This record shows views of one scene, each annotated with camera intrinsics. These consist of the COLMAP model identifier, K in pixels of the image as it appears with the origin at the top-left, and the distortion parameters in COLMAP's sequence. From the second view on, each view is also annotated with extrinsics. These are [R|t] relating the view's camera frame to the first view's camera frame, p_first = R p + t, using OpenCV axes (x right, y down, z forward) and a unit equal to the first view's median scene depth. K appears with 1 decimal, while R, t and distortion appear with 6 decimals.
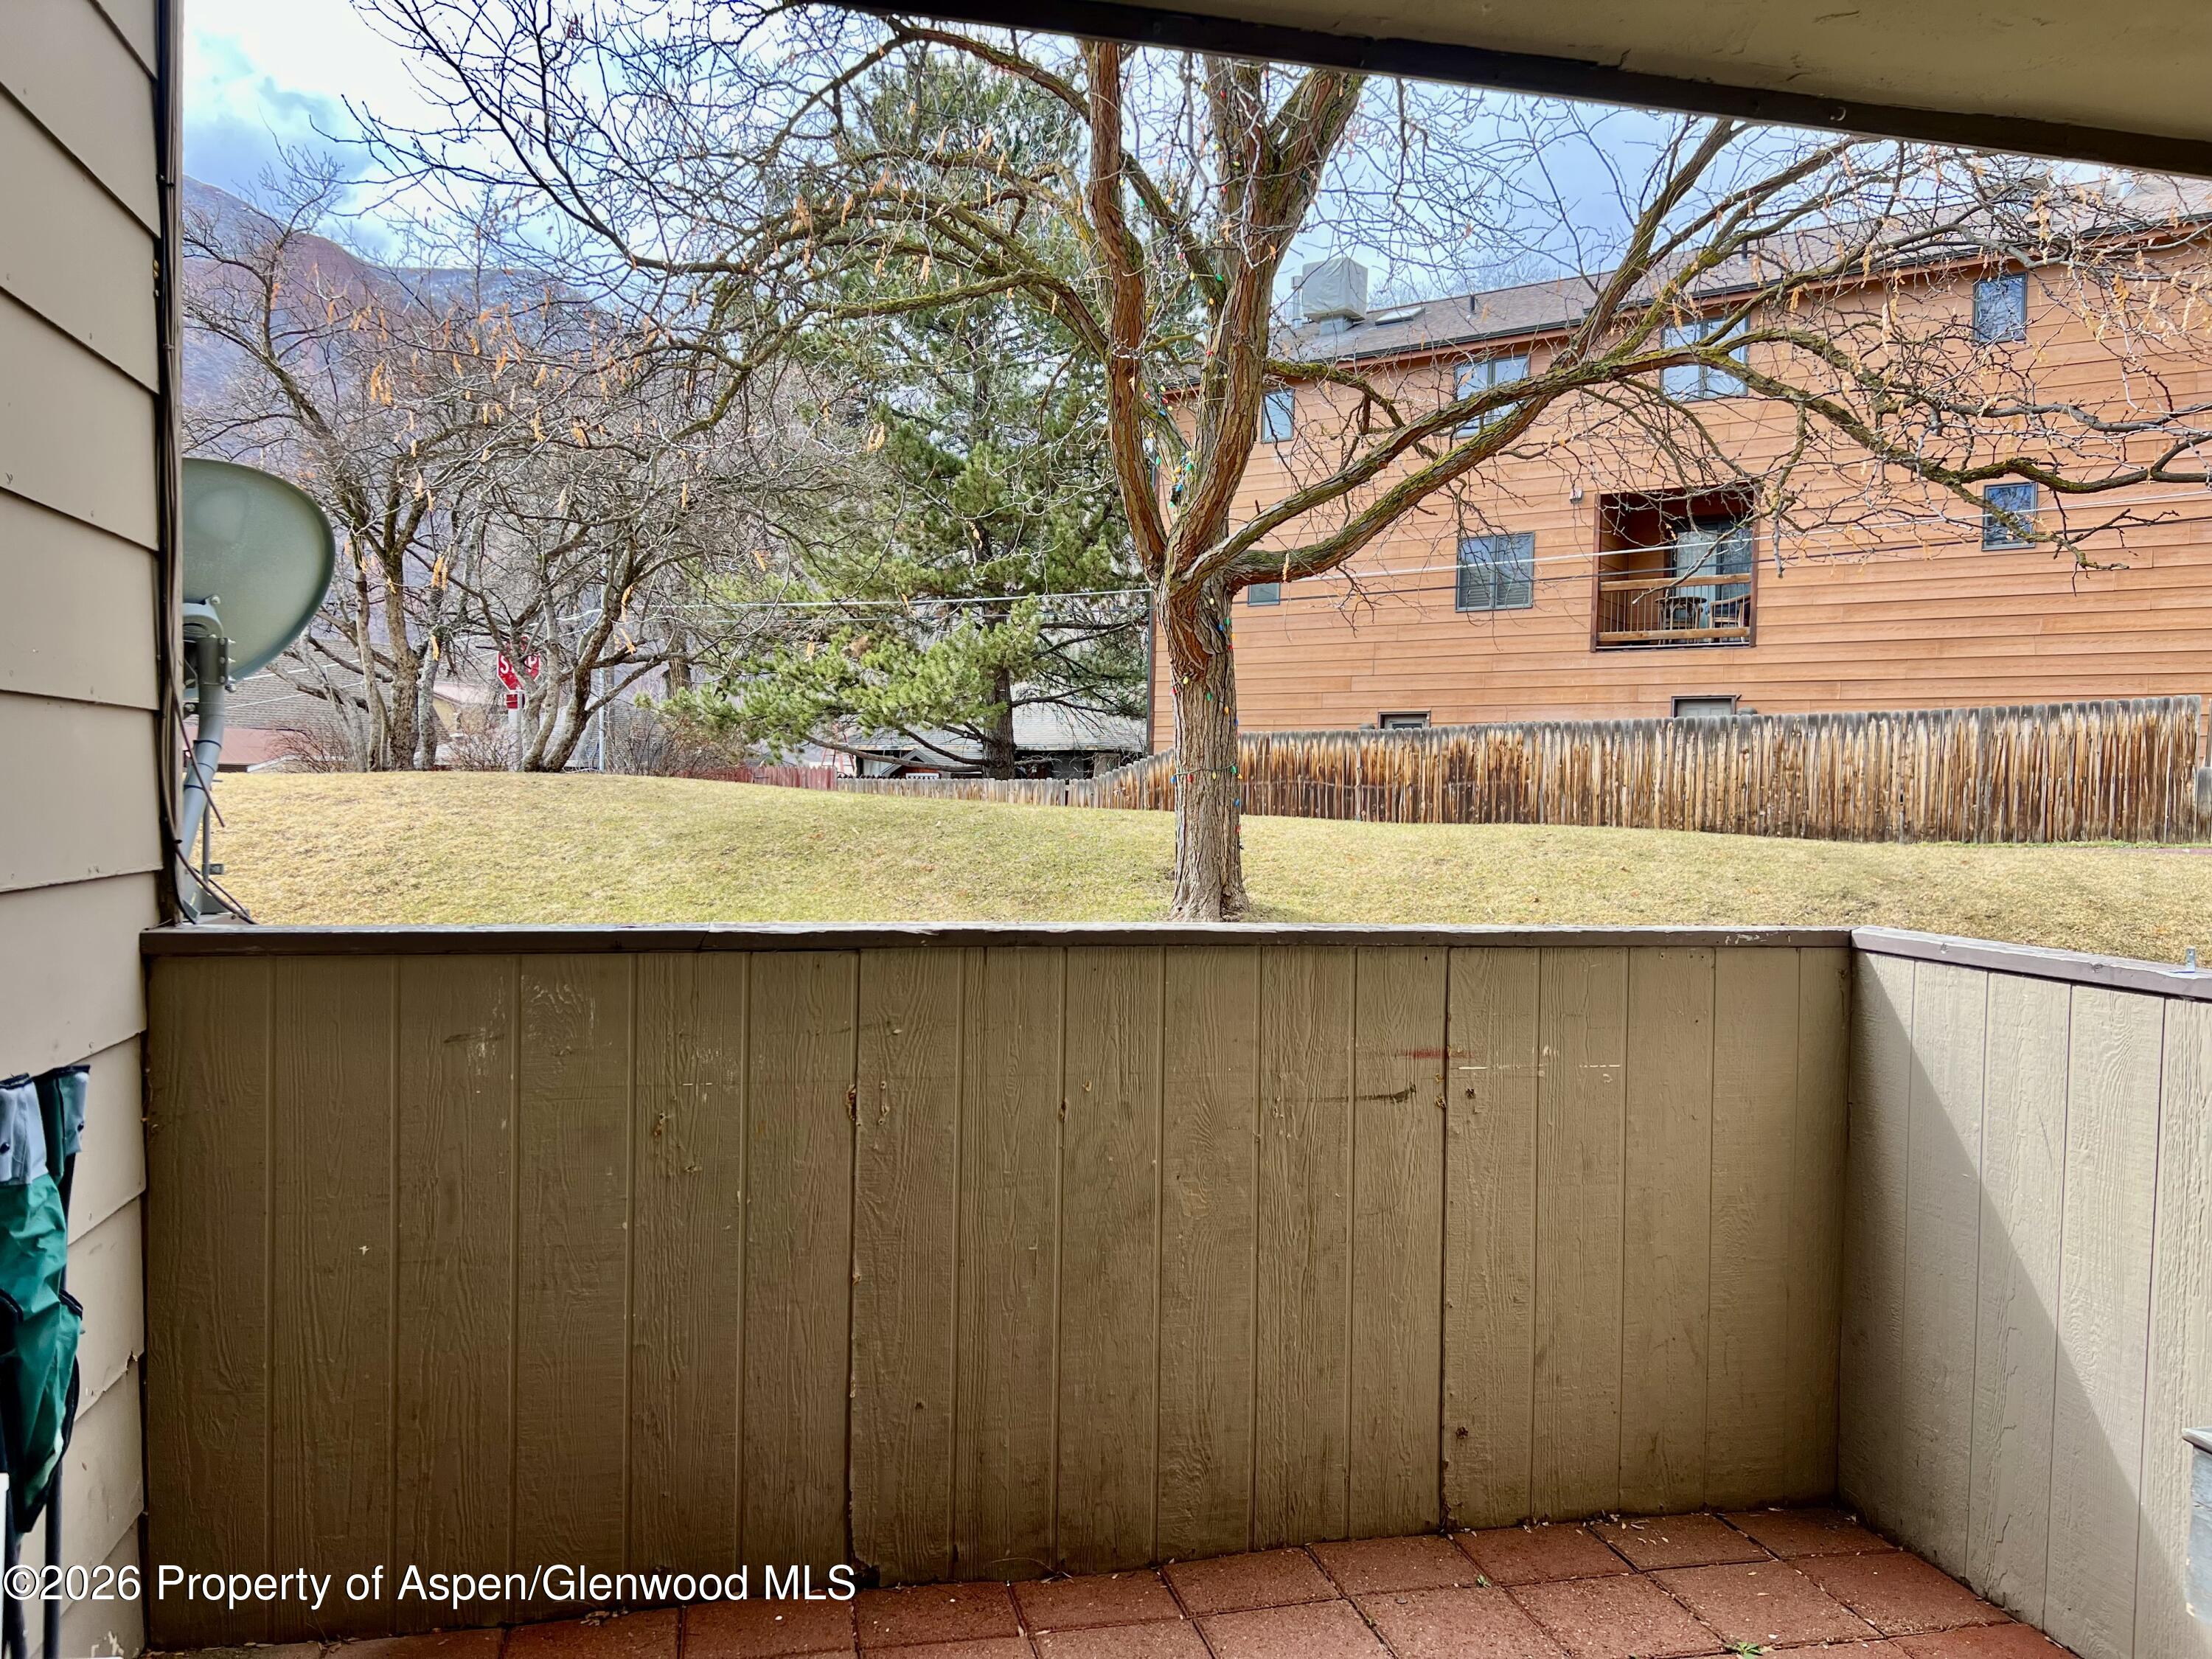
lens RADIAL K [[1679.9, 0, 1106.0], [0, 1679.9, 829.5], [0, 0, 1]] dist [-0.001919, -0.008403]
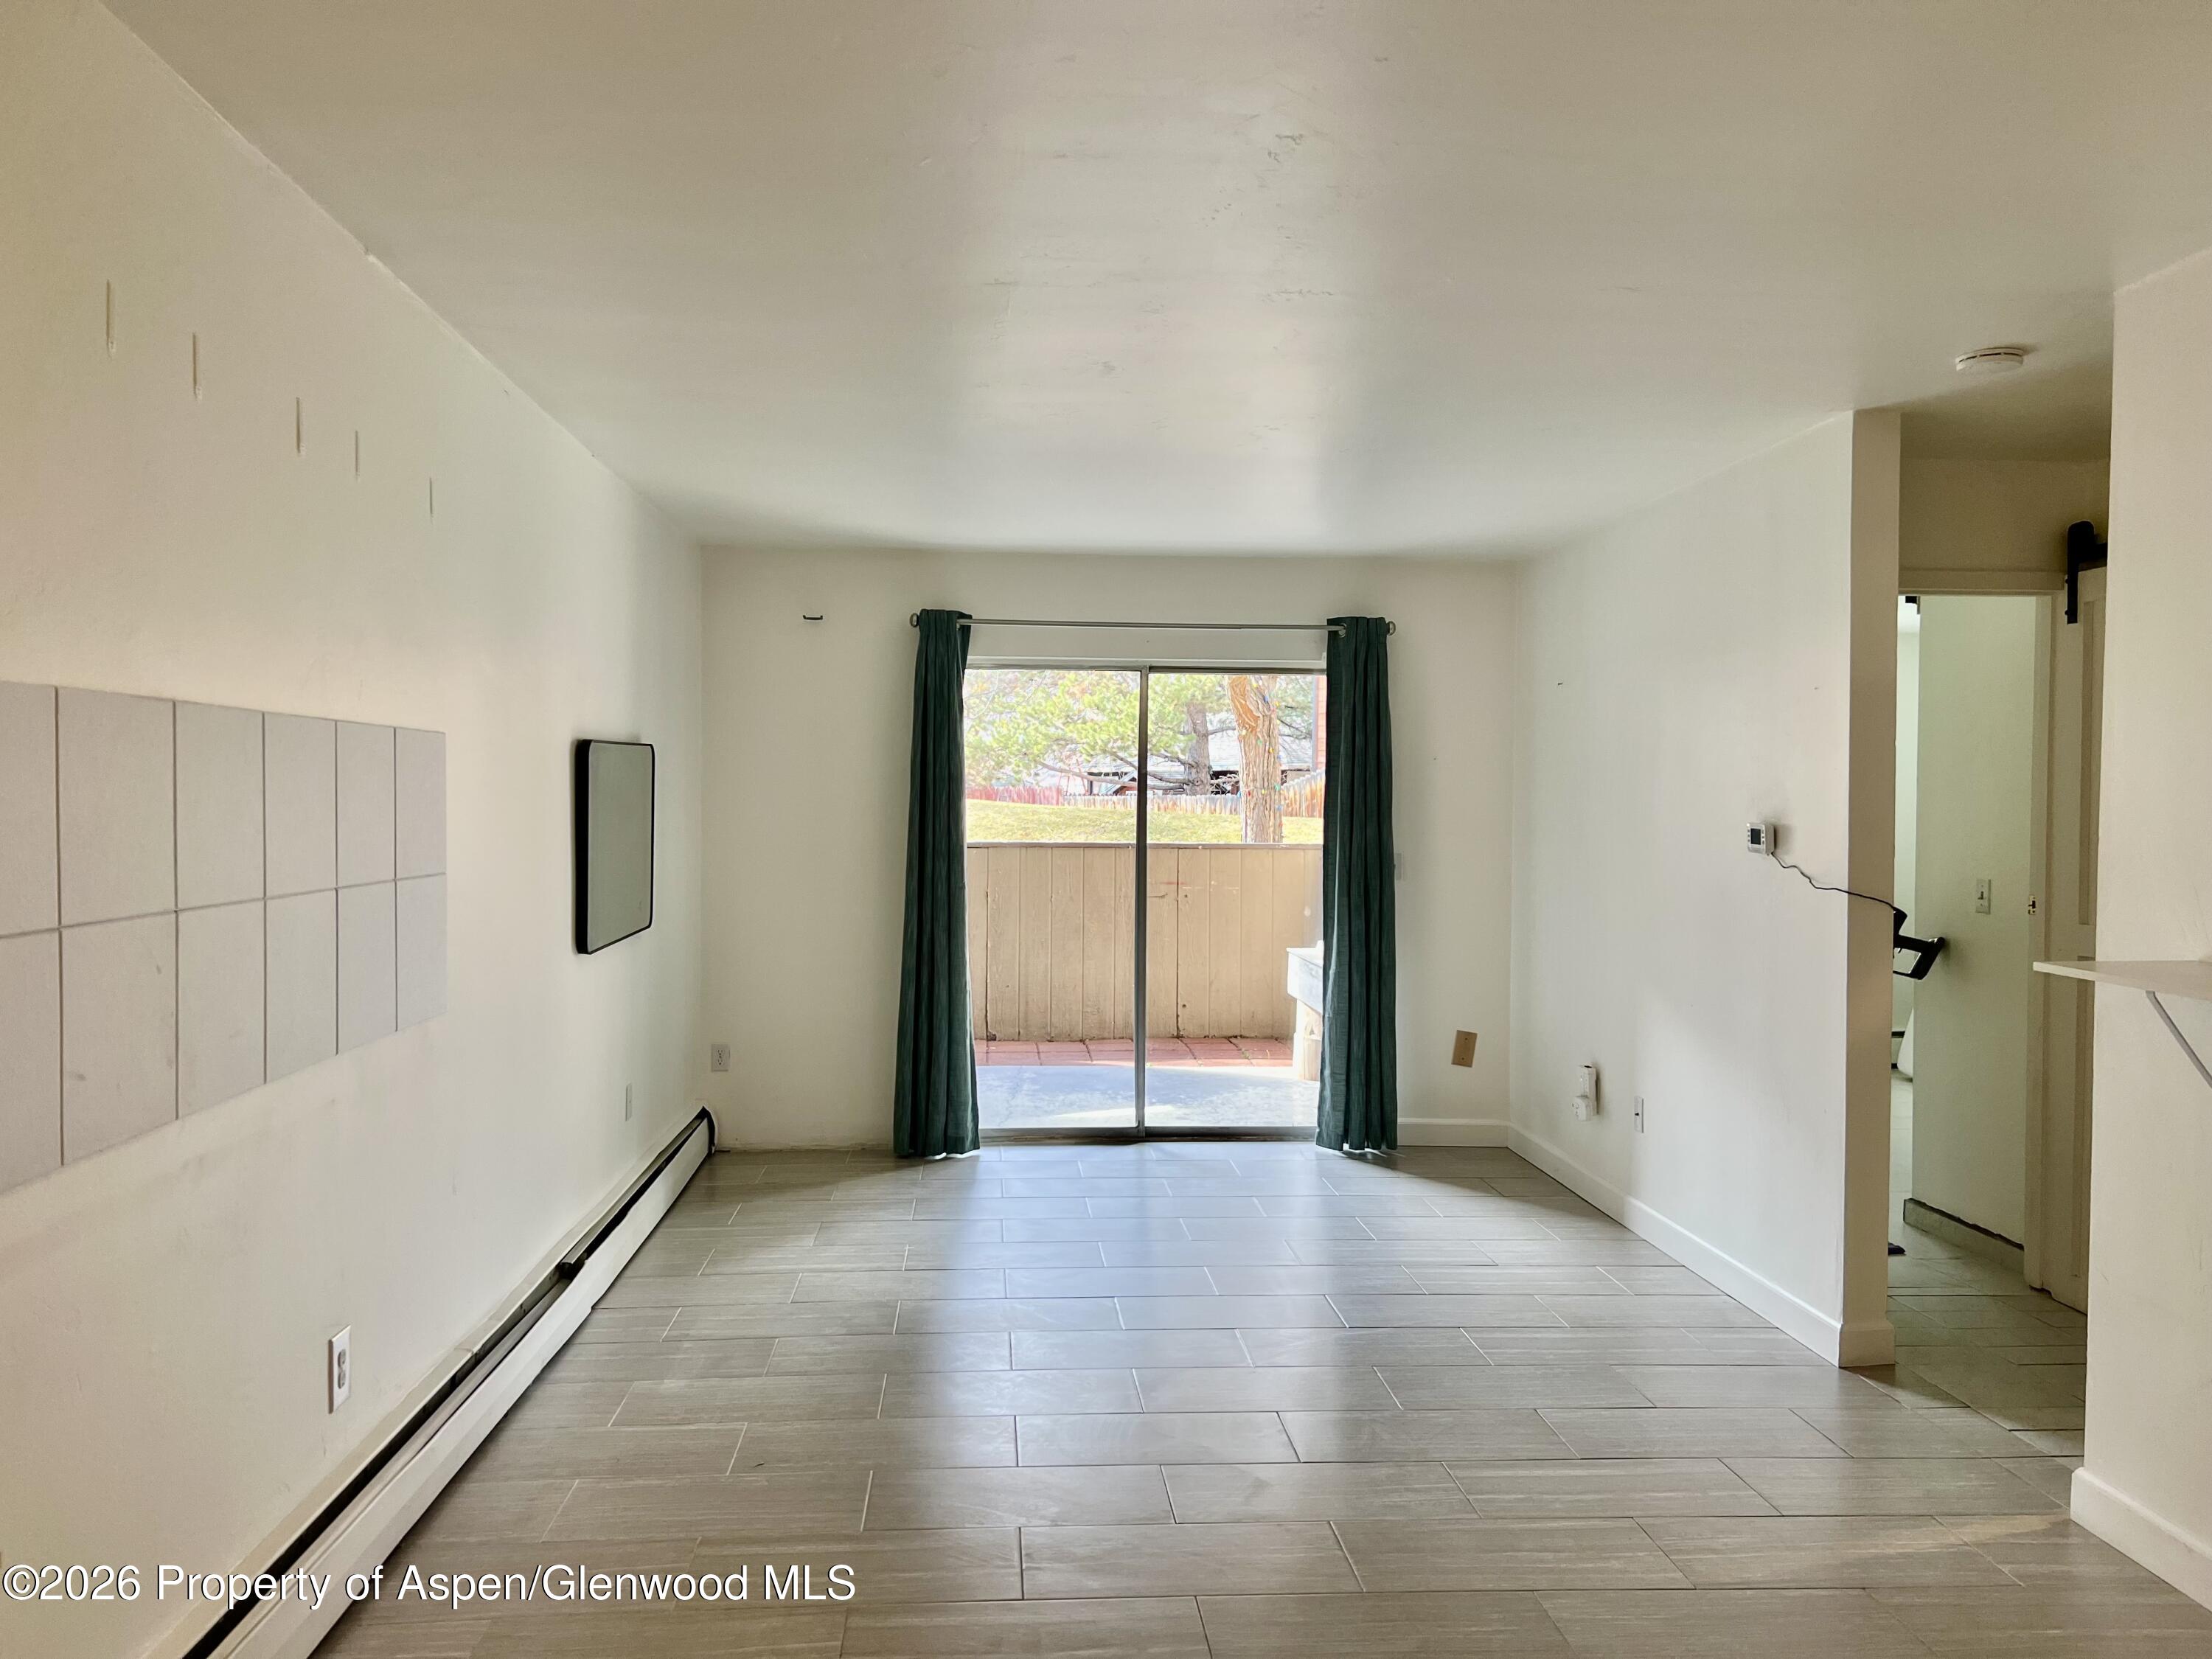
lens RADIAL K [[1679.9, 0, 1106.0], [0, 1679.9, 829.5], [0, 0, 1]] dist [-0.001919, -0.008403]
pose [[0.988347, -0.014285, -0.151543, 0.057773], [0.012895, 0.999865, -0.010152, 0.006911], [0.151668, 0.008080, 0.988399, -0.221078]]
